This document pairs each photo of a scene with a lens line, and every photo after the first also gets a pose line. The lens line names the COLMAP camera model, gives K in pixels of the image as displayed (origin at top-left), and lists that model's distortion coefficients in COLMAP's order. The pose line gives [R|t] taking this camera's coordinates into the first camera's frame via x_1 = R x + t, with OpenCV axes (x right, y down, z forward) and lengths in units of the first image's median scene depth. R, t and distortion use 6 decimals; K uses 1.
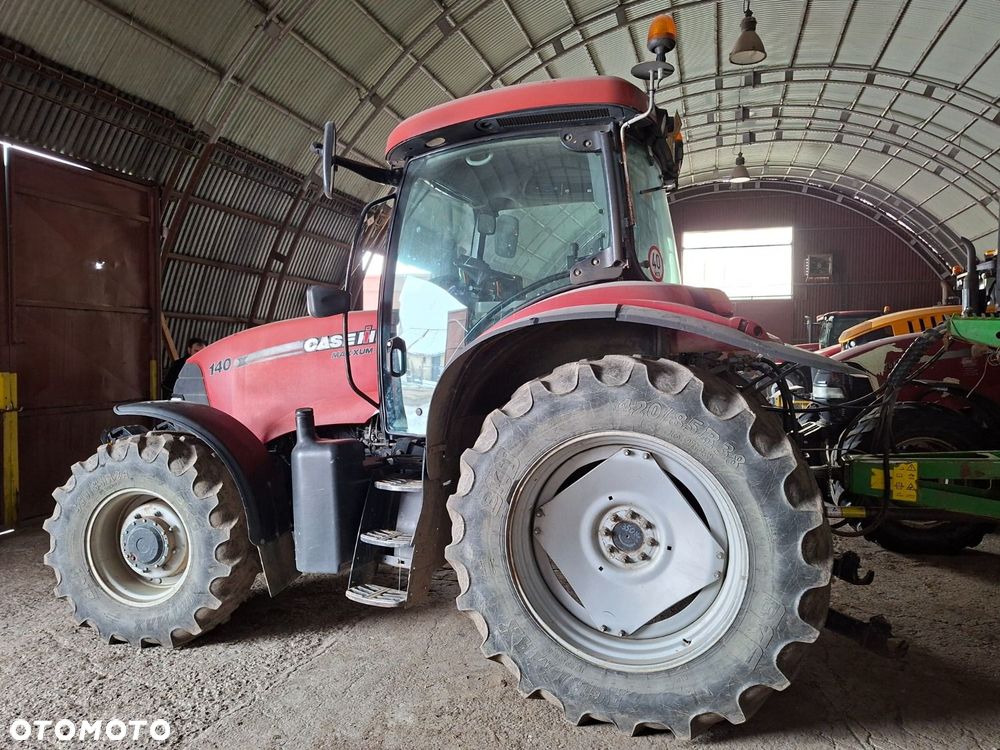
lens RADIAL K [[694.6, 0, 501.2], [0, 694.6, 371.8], [0, 0, 1]] dist [0.066290, -0.066128]
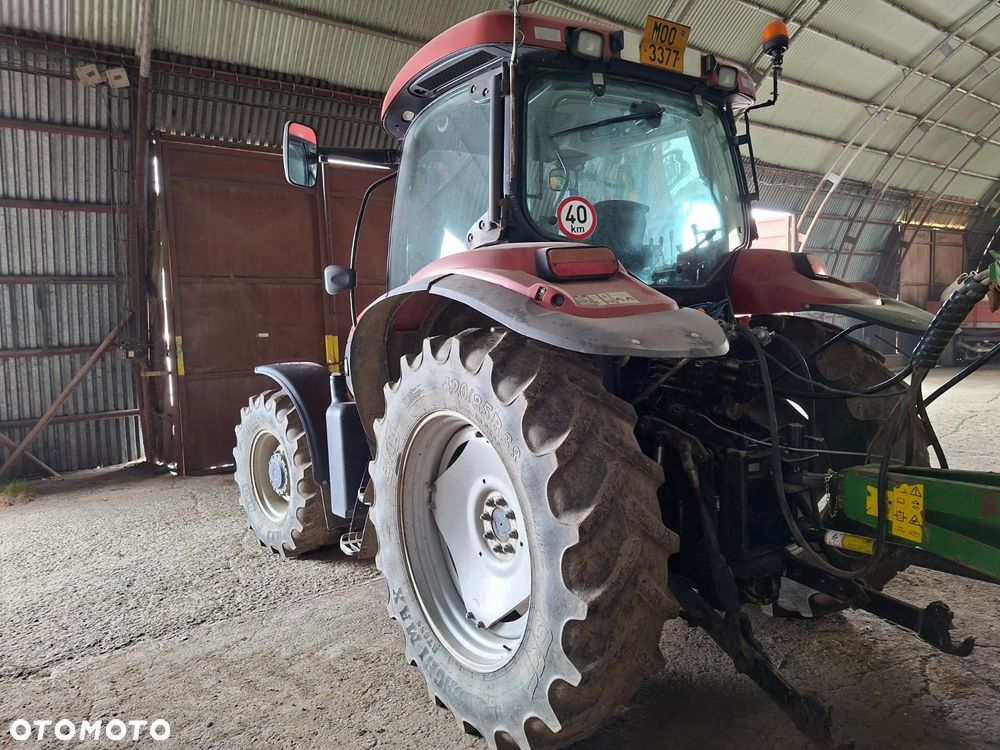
lens RADIAL K [[694.6, 0, 494.7], [0, 694.6, 367.2], [0, 0, 1]] dist [0.066290, -0.066128]
pose [[0.808015, 0.024642, -0.588646, 0.691682], [0.011256, 0.998297, 0.057242, -0.023131], [0.589054, -0.052879, 0.806362, 0.261188]]
